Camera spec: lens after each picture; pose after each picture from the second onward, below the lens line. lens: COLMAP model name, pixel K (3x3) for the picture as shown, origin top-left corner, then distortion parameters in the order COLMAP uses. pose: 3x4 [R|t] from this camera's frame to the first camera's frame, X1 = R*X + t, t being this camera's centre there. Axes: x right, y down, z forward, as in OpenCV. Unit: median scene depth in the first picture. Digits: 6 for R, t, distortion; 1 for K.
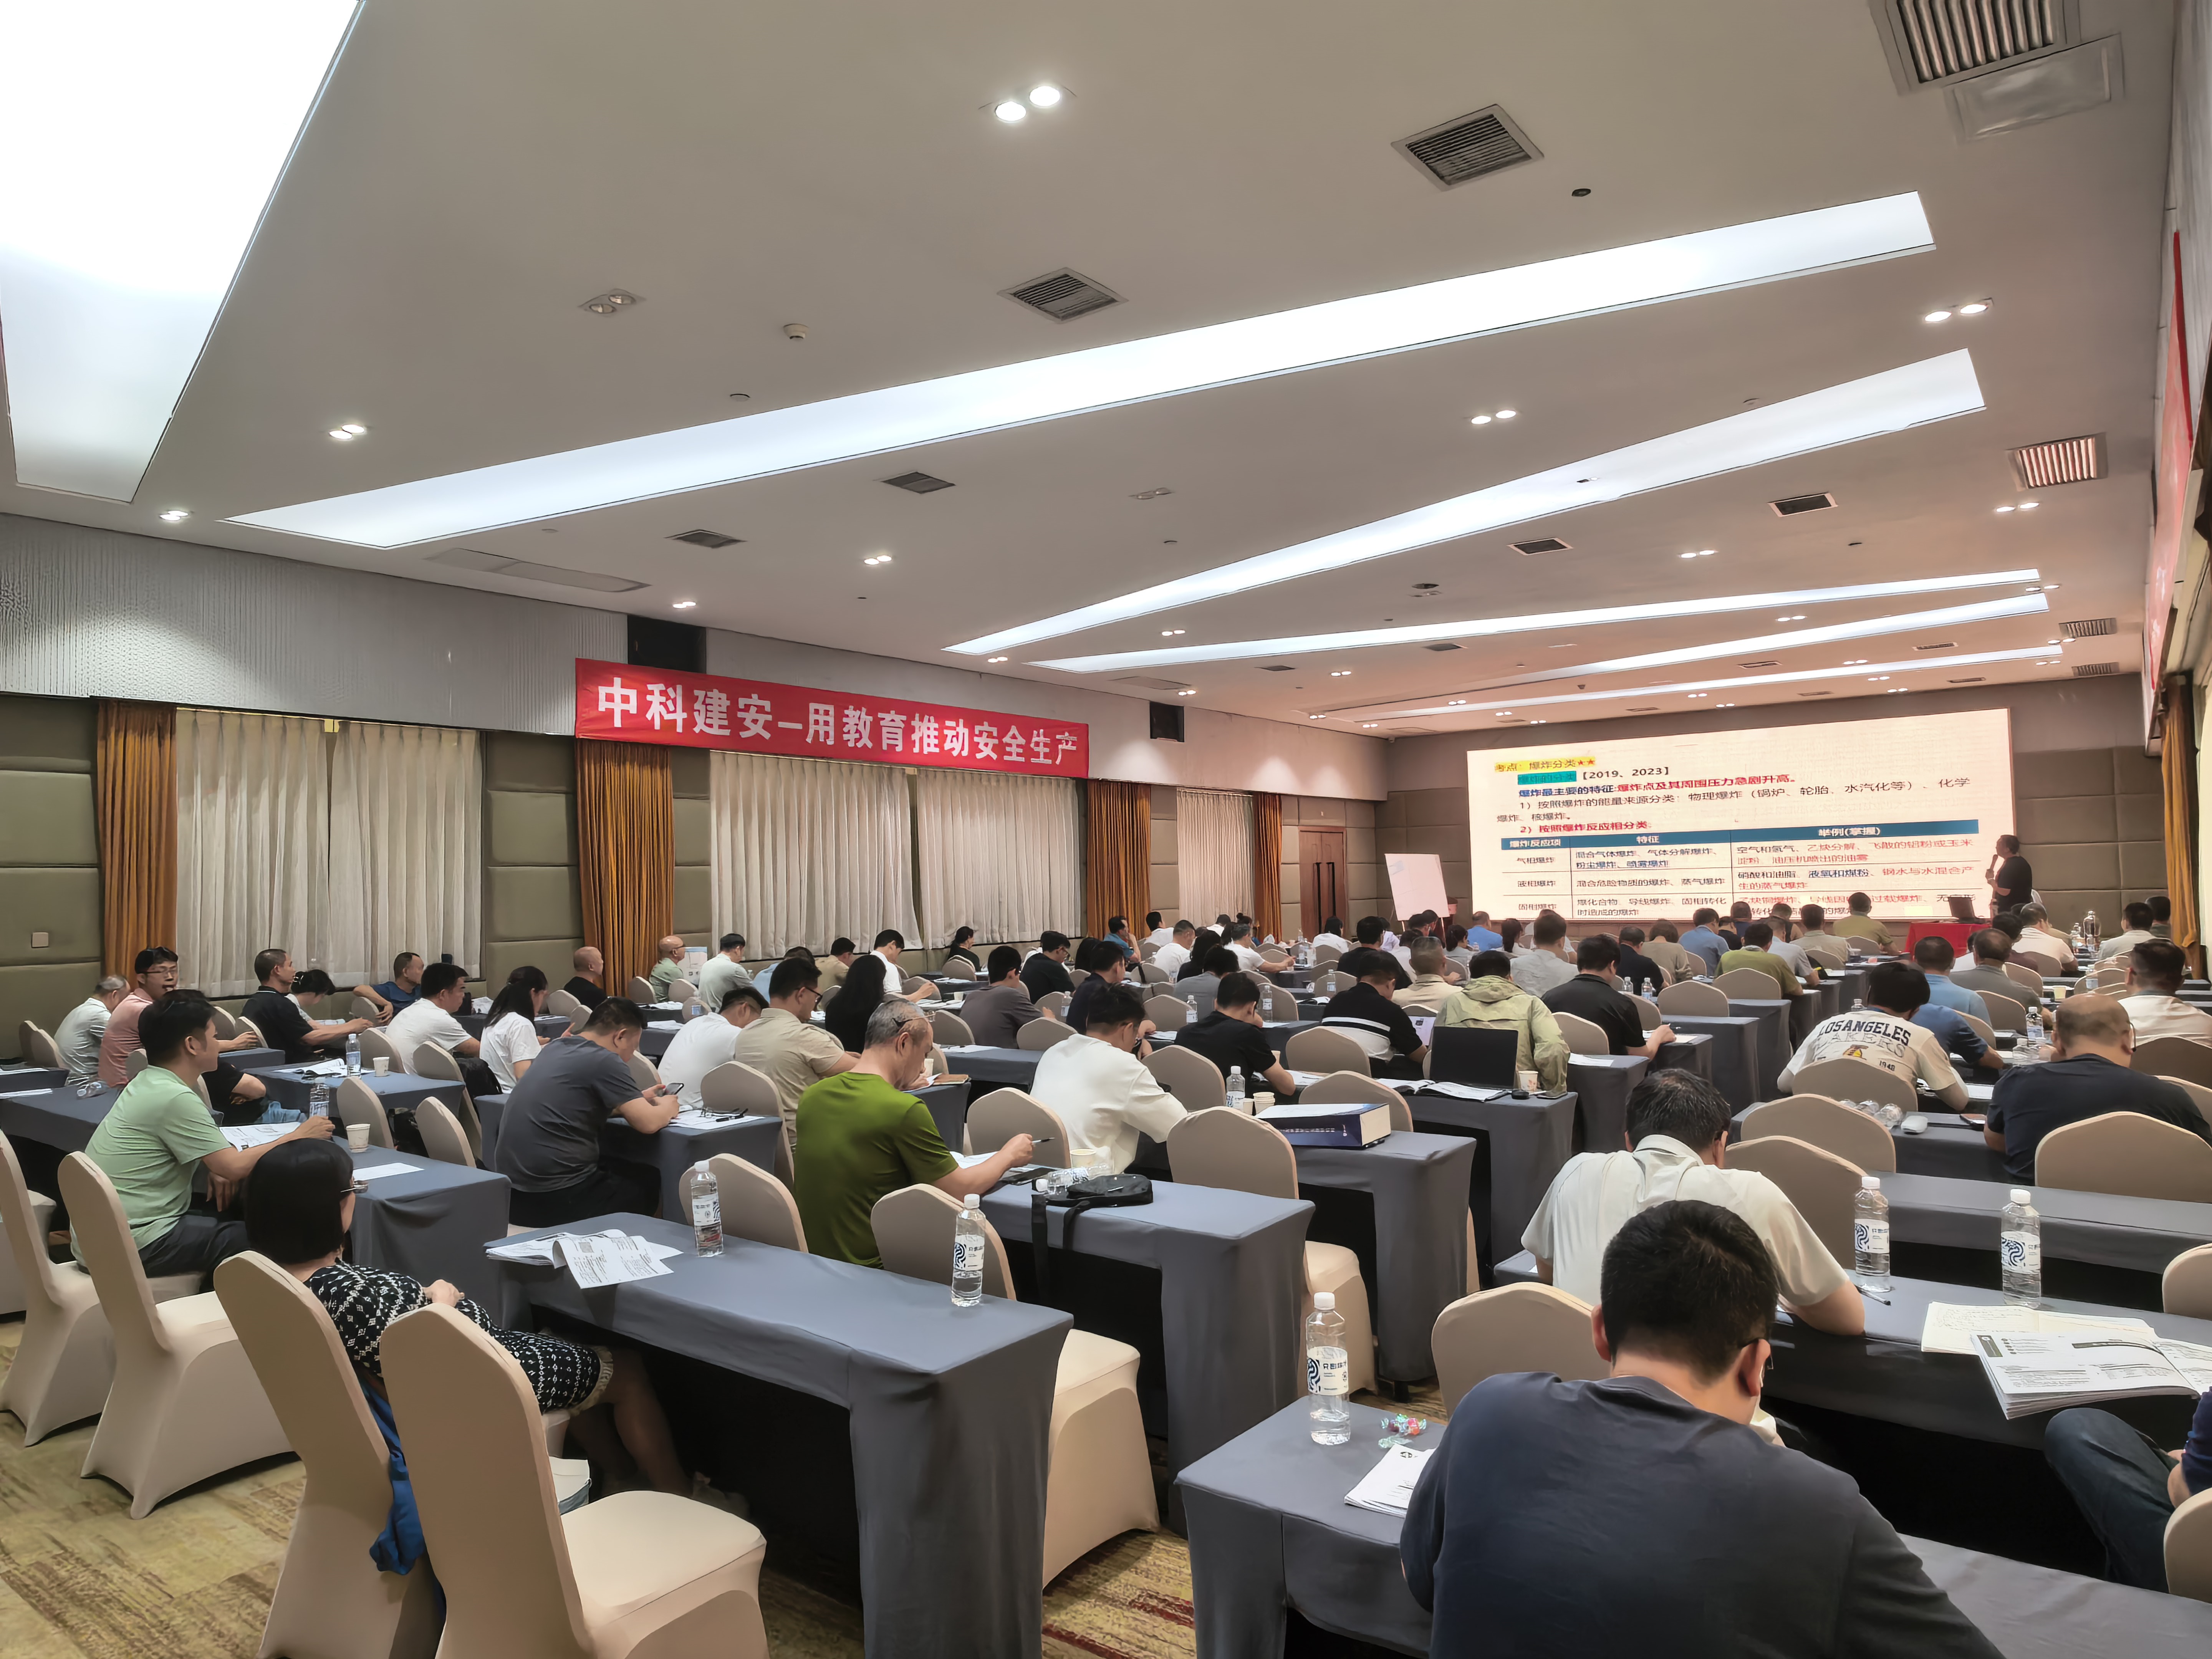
lens RADIAL K [[1373.1, 0, 1100.2], [0, 1373.1, 824.2], [0, 0, 1]] dist [-0.010377, -0.005355]
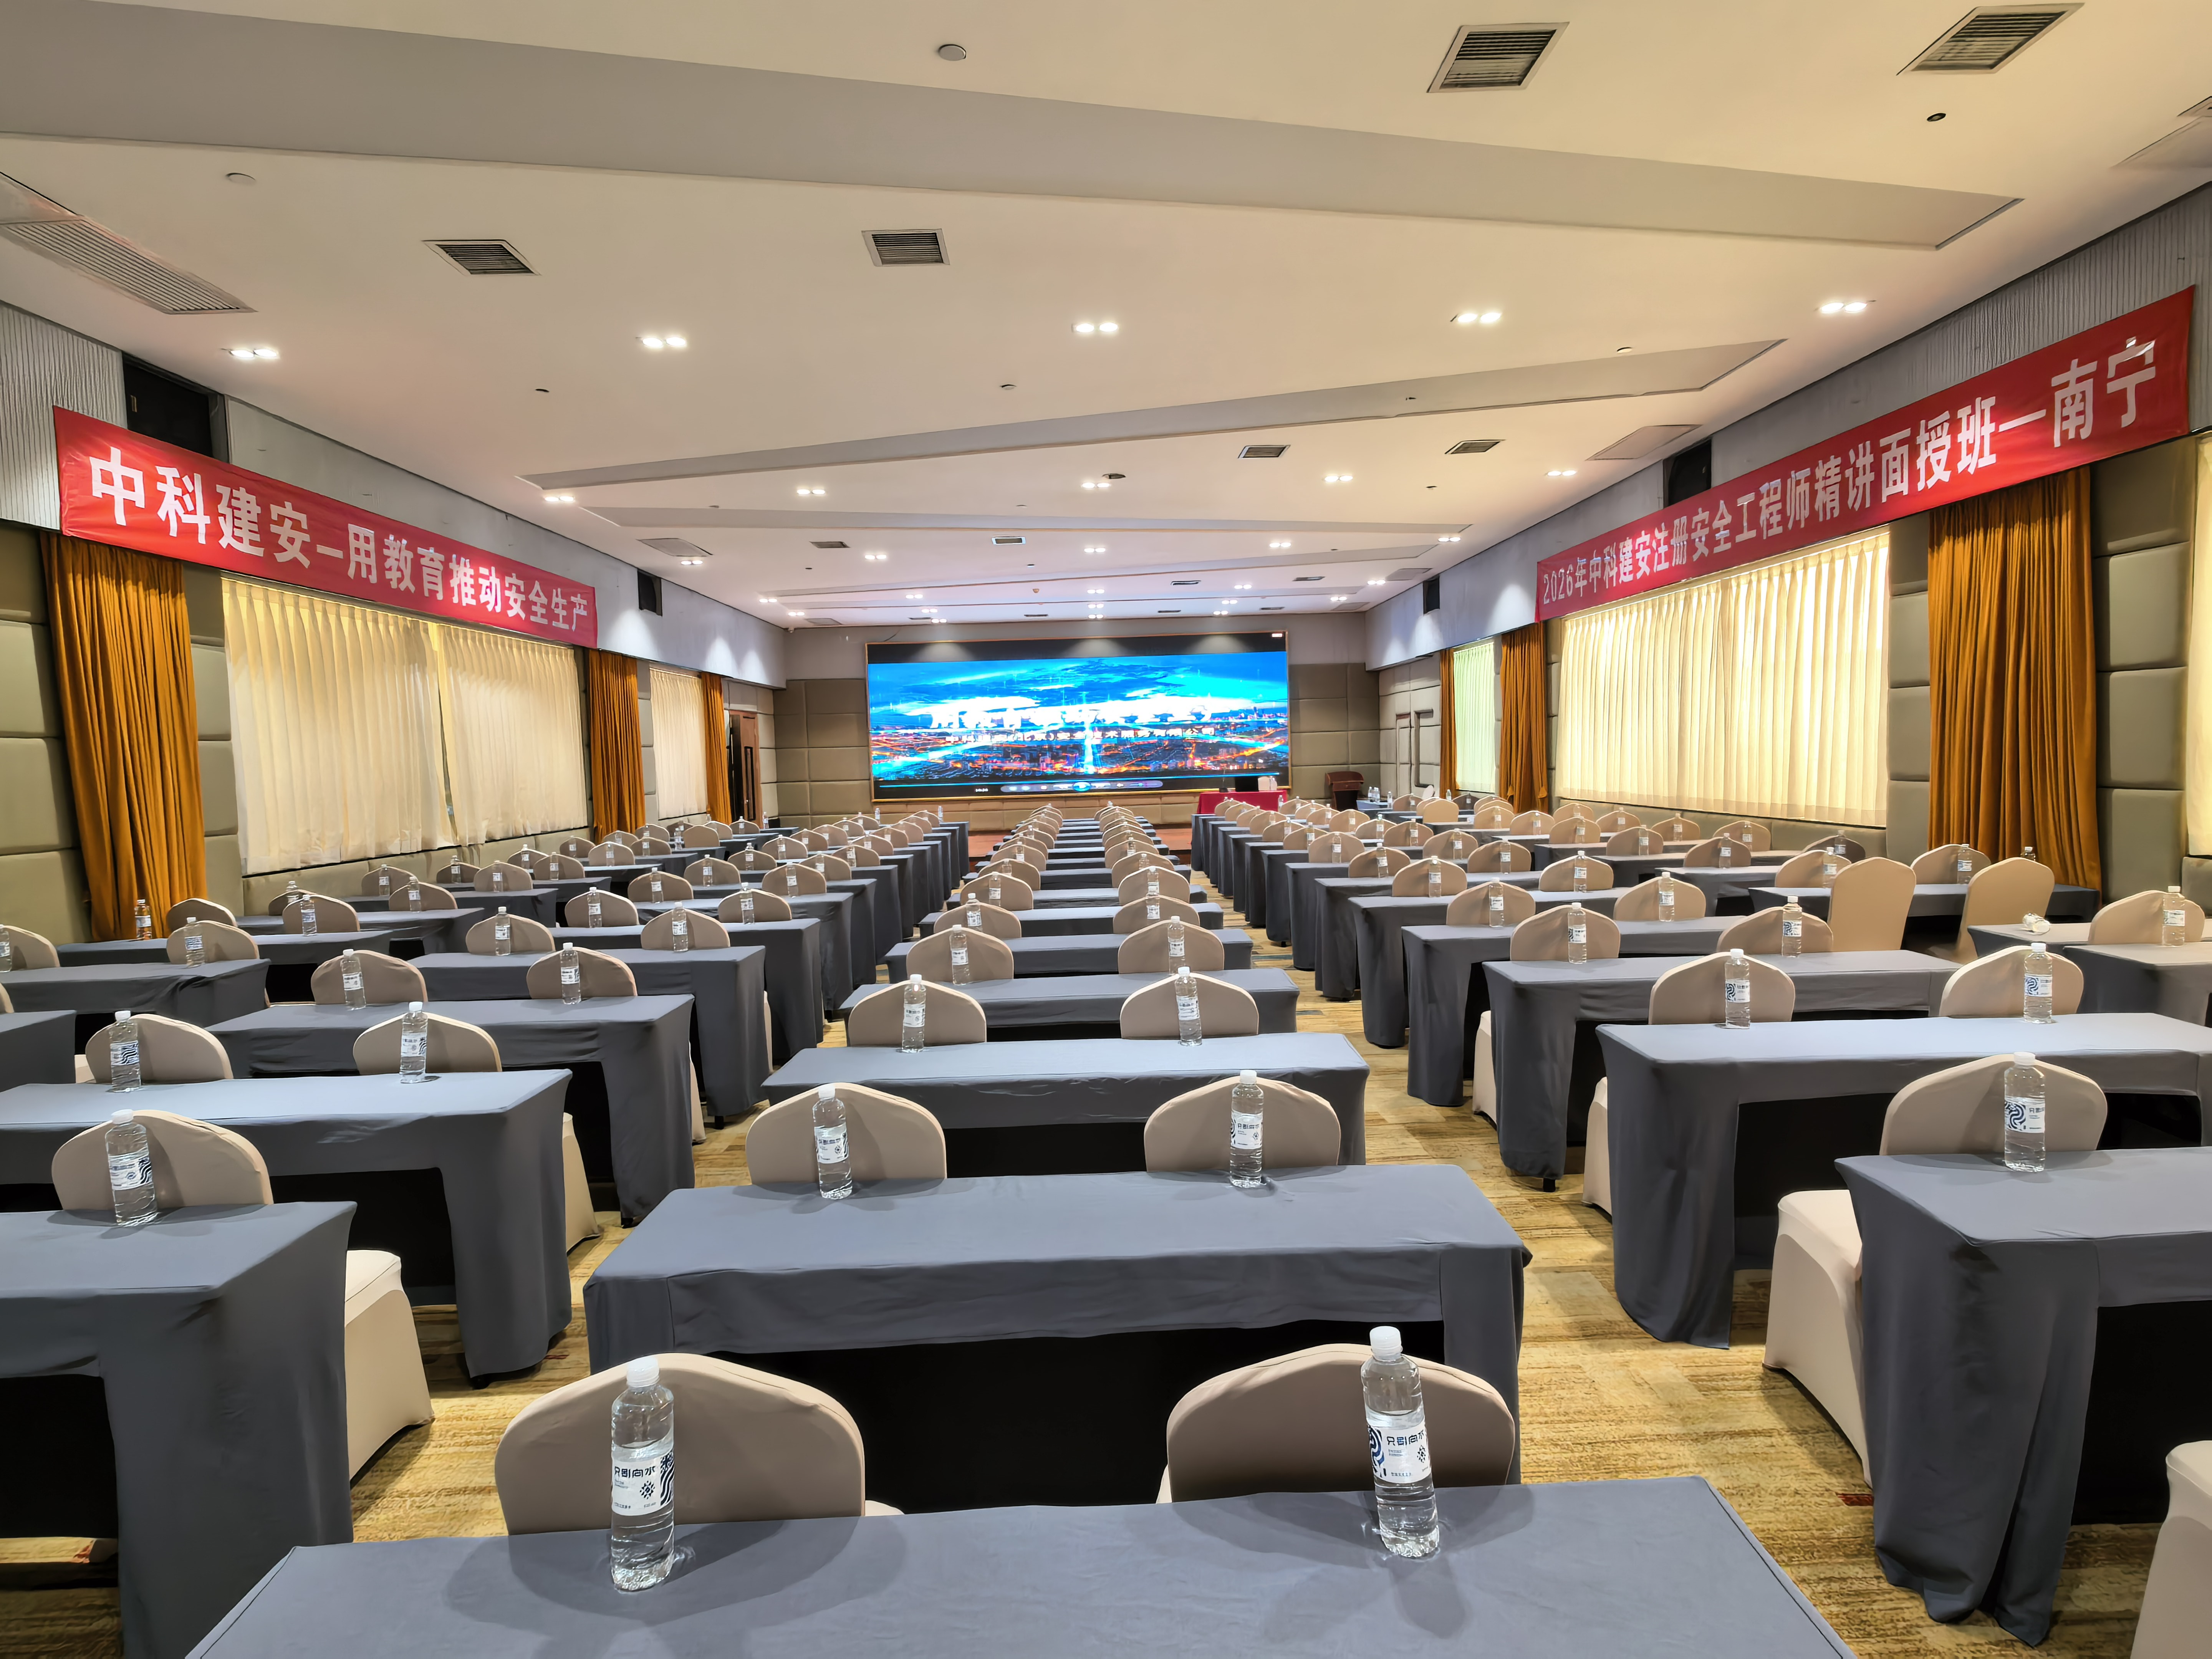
lens RADIAL K [[1199.0, 0, 1110.2], [0, 1199.0, 844.1], [0, 0, 1]] dist [0.010589, -0.007589]
pose [[0.789184, -0.048800, 0.612215, -0.300987], [-0.014097, 0.995136, 0.097495, 0.016252], [-0.613995, -0.085572, 0.784658, 0.217070]]
